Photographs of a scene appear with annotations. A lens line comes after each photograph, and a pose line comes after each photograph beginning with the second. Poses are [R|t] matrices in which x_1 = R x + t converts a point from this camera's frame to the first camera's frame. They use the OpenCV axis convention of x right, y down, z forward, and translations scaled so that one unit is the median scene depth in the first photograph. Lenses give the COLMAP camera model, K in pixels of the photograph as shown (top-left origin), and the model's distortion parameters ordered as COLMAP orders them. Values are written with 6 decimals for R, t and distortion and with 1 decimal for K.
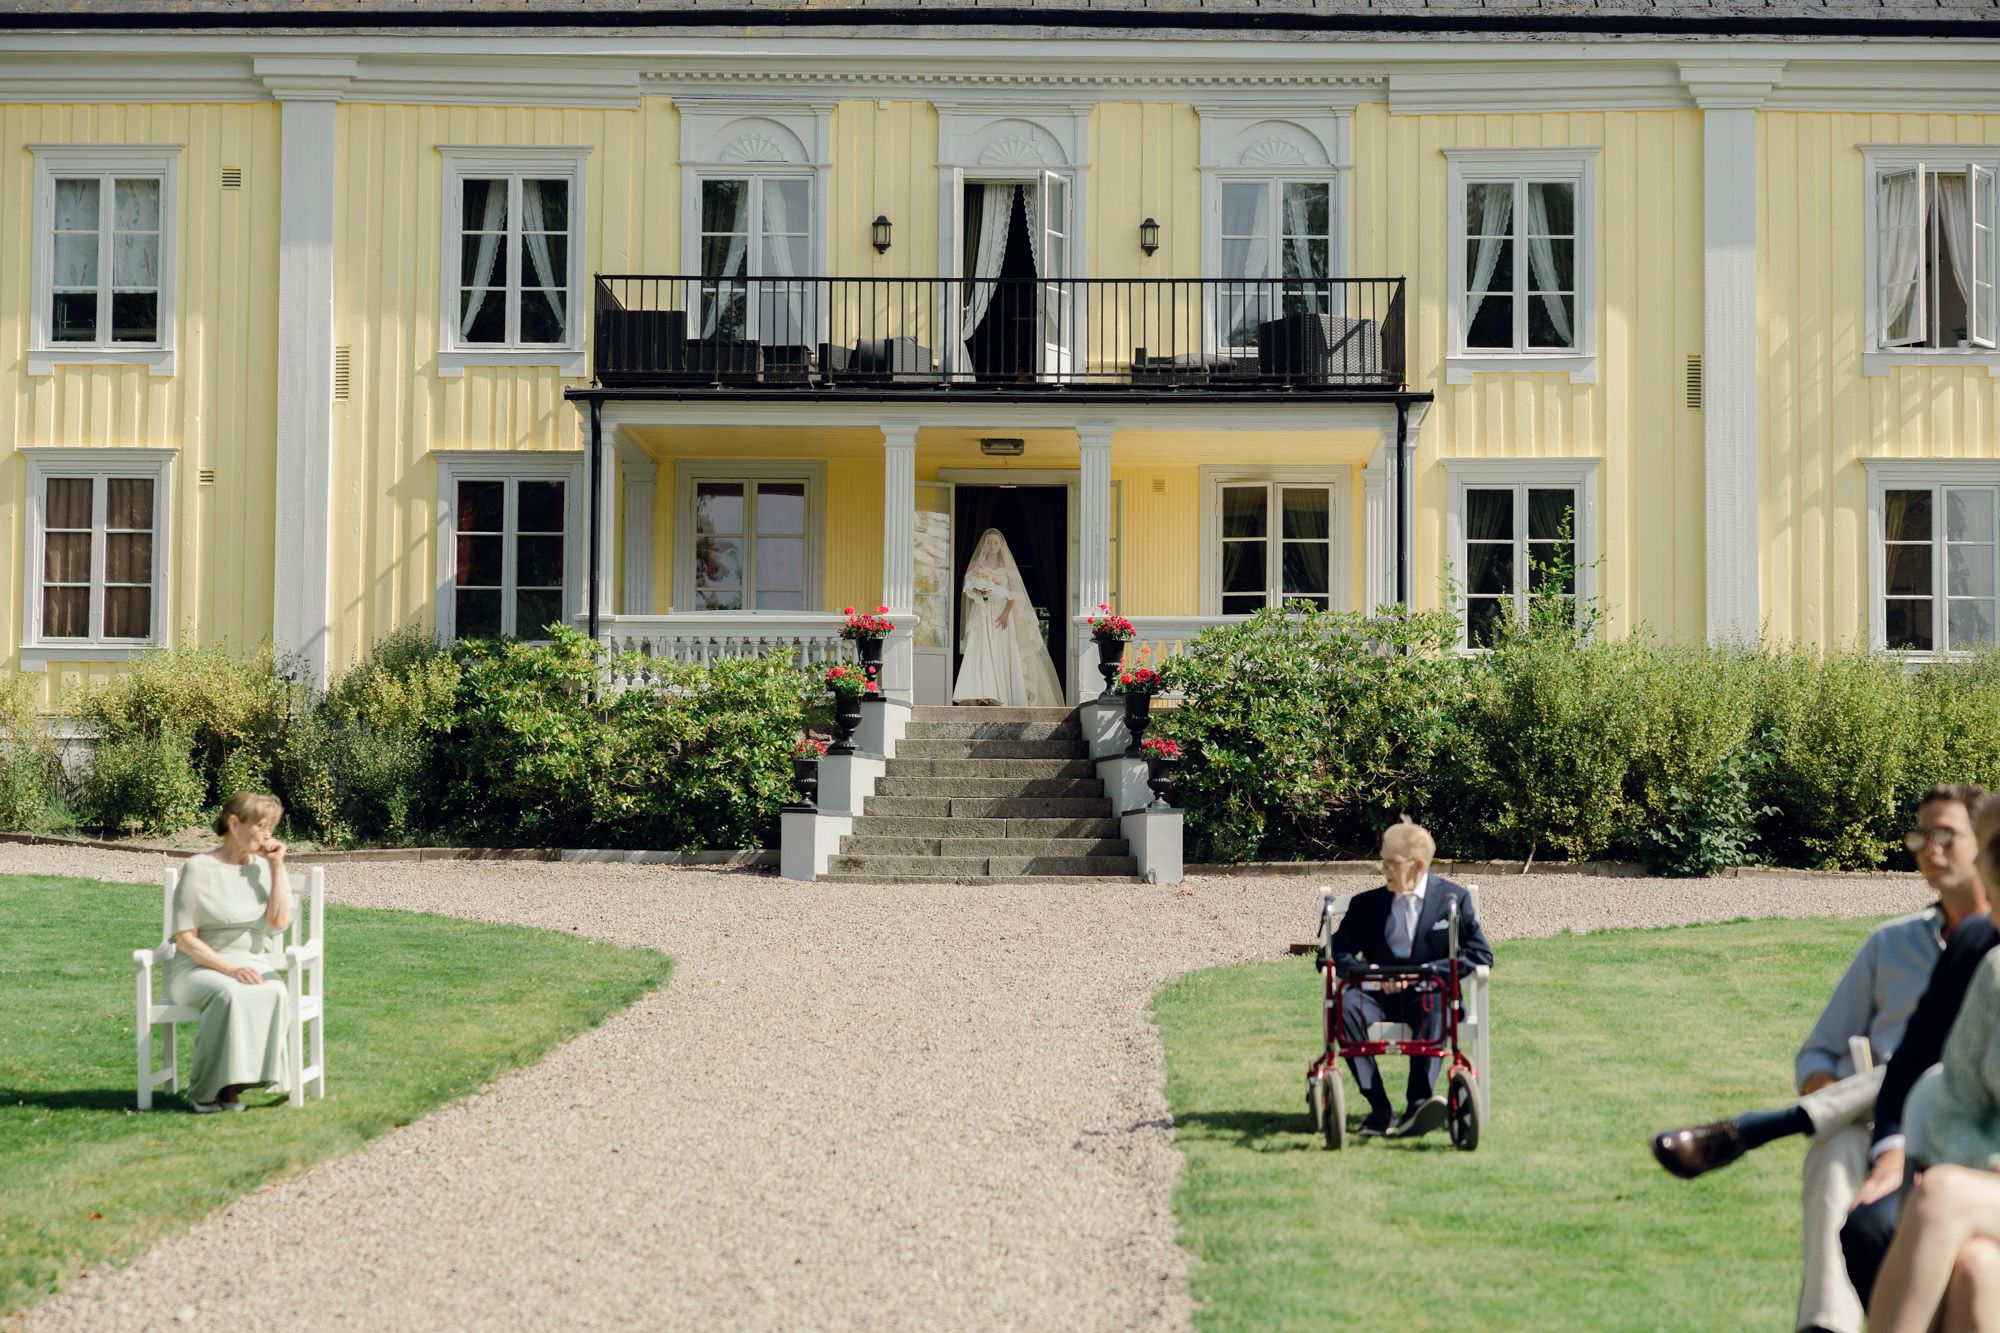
lens RADIAL K [[4159.4, 0, 995.3], [0, 4159.4, 663.0], [0, 0, 1]] dist [0.035034, 0.105551]
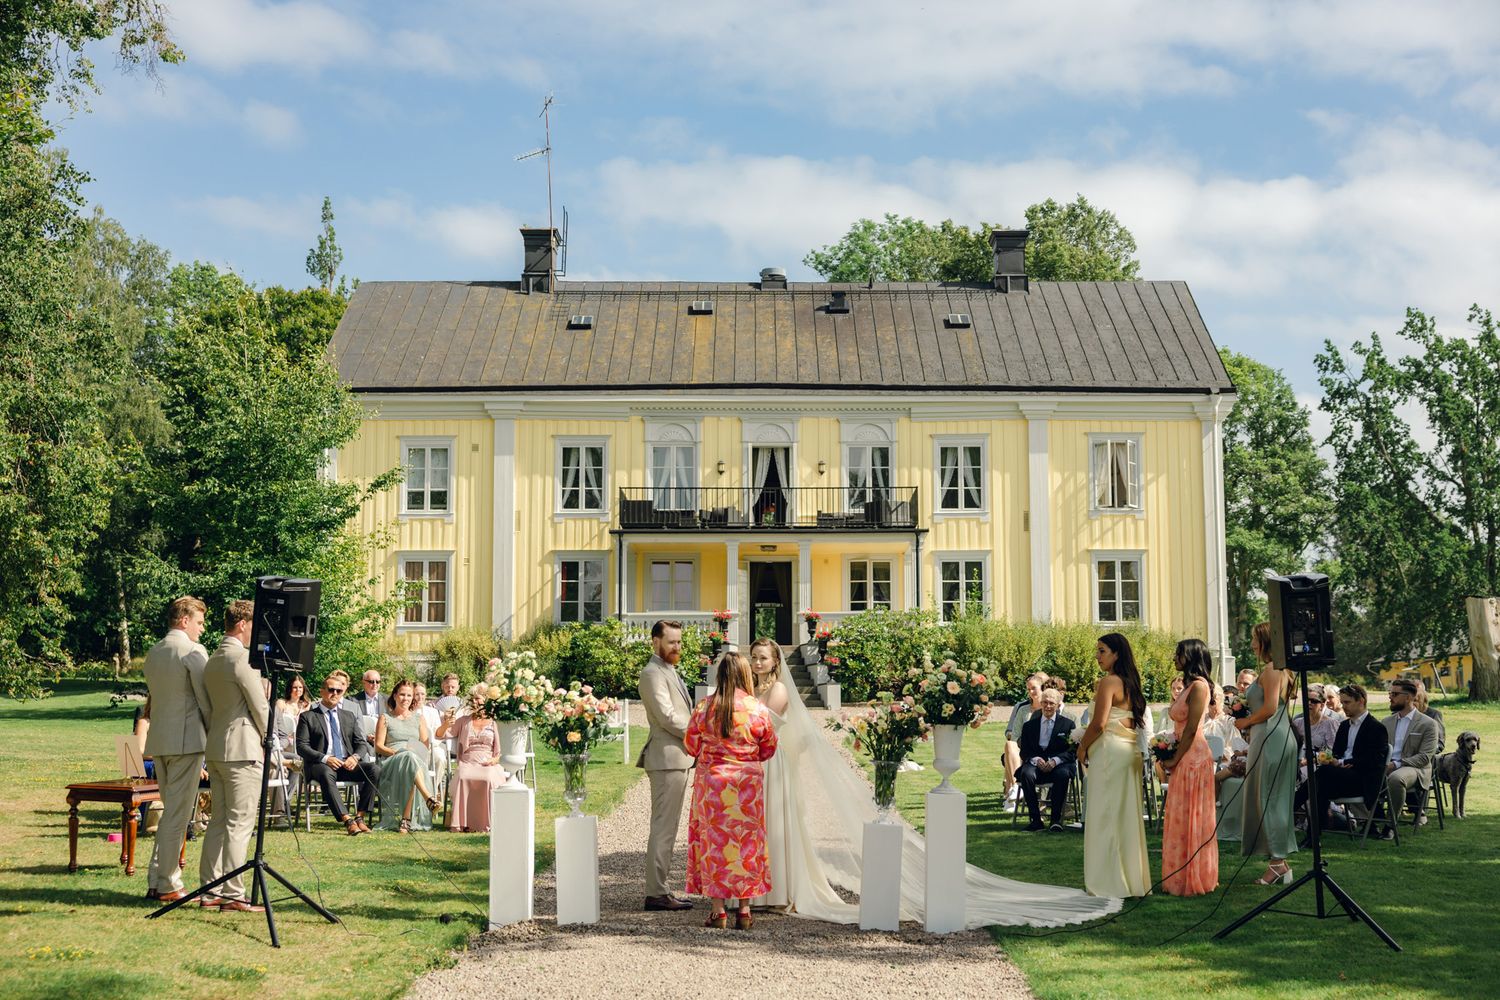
lens RADIAL K [[2113.8, 0, 750.0], [0, 2113.8, 500.0], [0, 0, 1]] dist [0.006938, 0.044124]
pose [[0.999769, -0.007207, 0.020273, -0.037428], [0.008263, 0.998588, -0.052481, -0.011547], [-0.019866, 0.052636, 0.998416, -0.358526]]
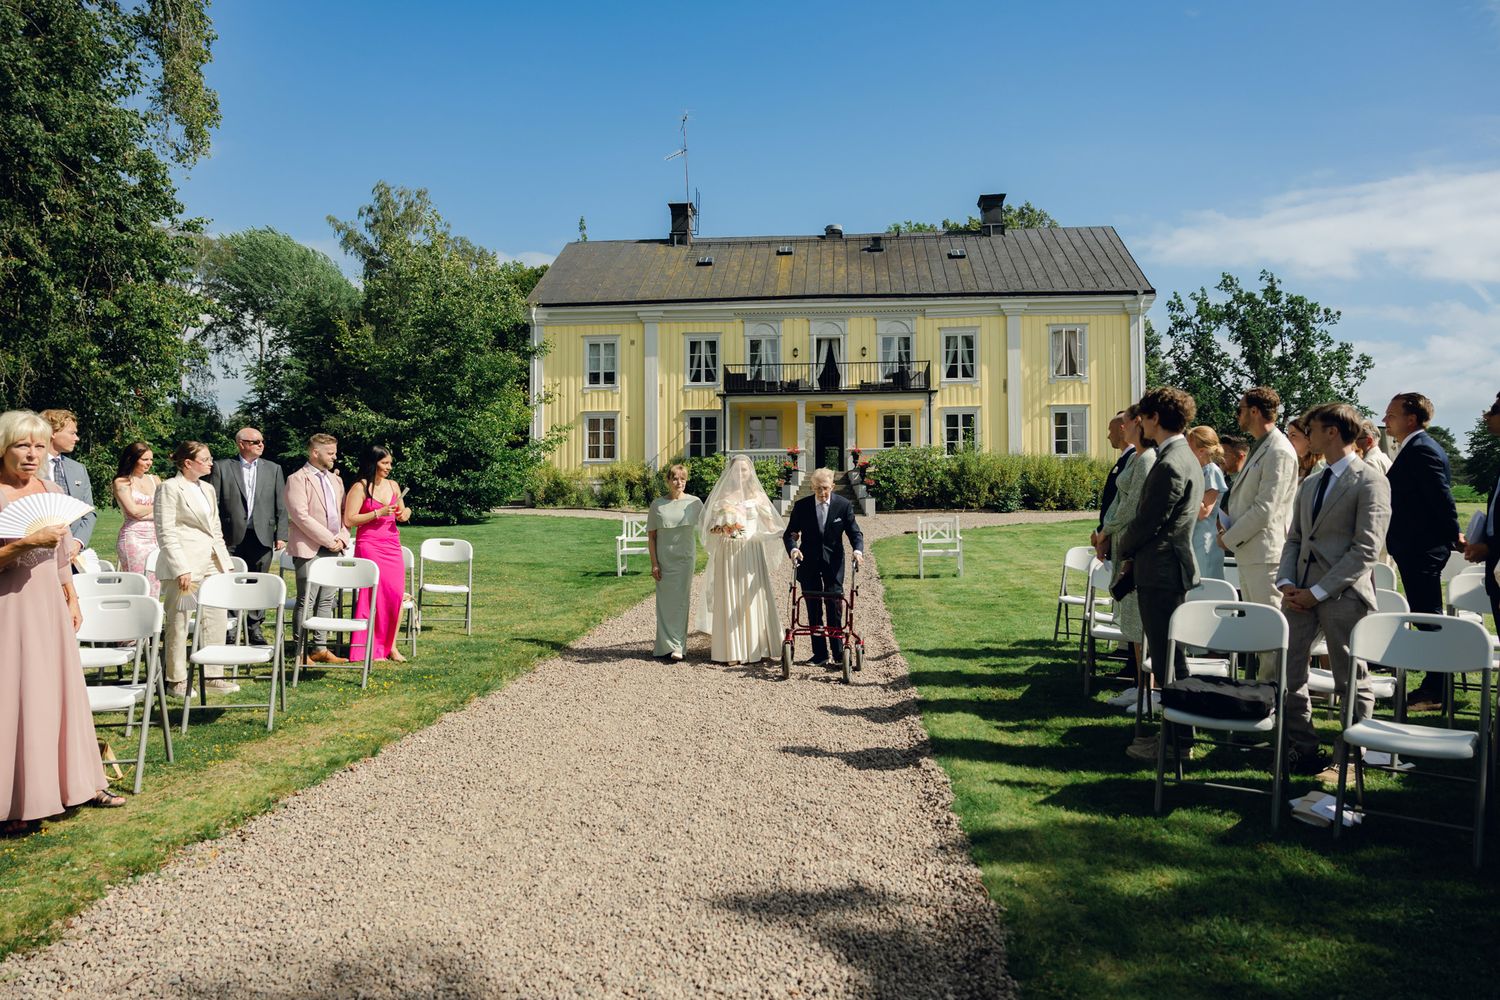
lens RADIAL K [[1040.5, 0, 750.7], [0, 1040.5, 496.9], [0, 0, 1]] dist [0.003414, 0.007923]
pose [[0.997558, -0.013816, -0.068458, -0.004312], [0.016105, 0.999326, 0.032997, 0.000298], [0.067956, -0.034019, 0.997108, 0.009693]]
